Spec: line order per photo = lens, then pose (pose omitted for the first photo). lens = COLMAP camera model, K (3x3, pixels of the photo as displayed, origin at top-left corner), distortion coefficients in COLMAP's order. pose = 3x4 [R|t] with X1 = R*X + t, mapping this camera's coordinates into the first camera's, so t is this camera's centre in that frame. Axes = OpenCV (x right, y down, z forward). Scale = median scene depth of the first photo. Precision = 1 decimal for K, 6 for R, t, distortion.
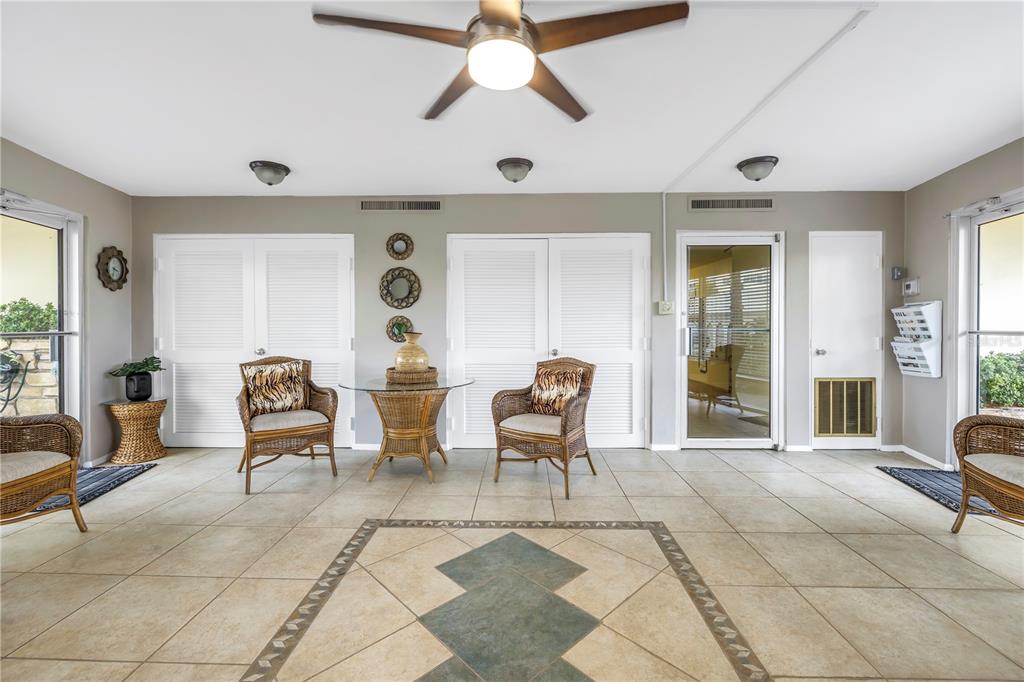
lens RADIAL K [[441.1, 0, 510.8], [0, 441.1, 339.0], [0, 0, 1]] dist [0.000679, -0.000207]
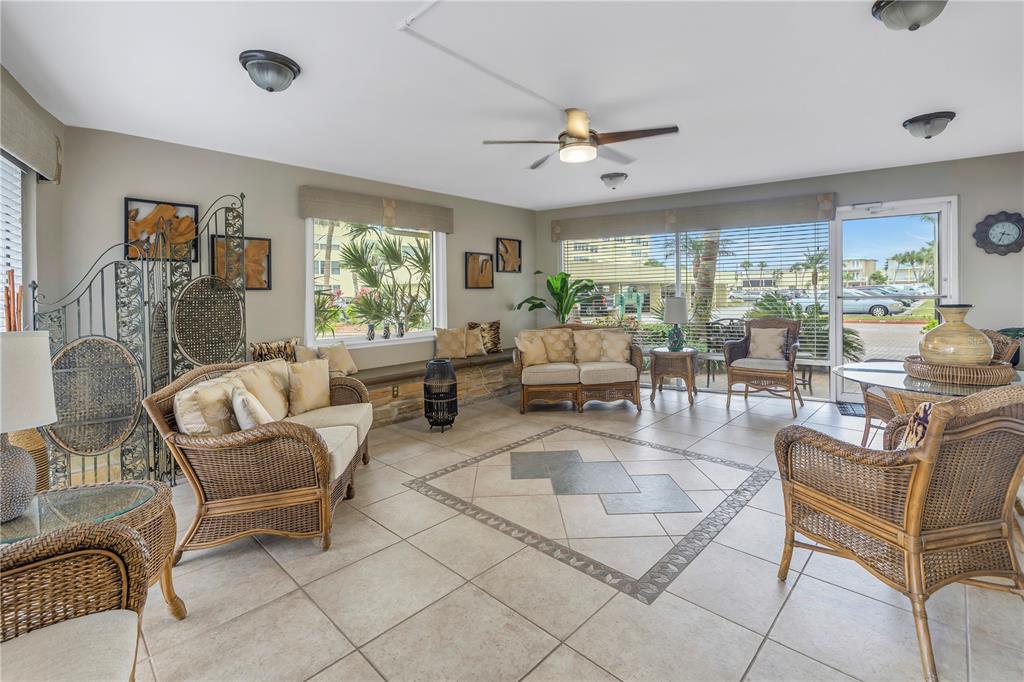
lens RADIAL K [[441.1, 0, 510.8], [0, 441.1, 339.0], [0, 0, 1]] dist [0.000679, -0.000207]
pose [[-0.680889, 0.088706, -0.726995, 1.202044], [-0.003824, 0.992194, 0.124646, -0.075586], [0.732377, 0.087650, -0.675235, 1.636648]]
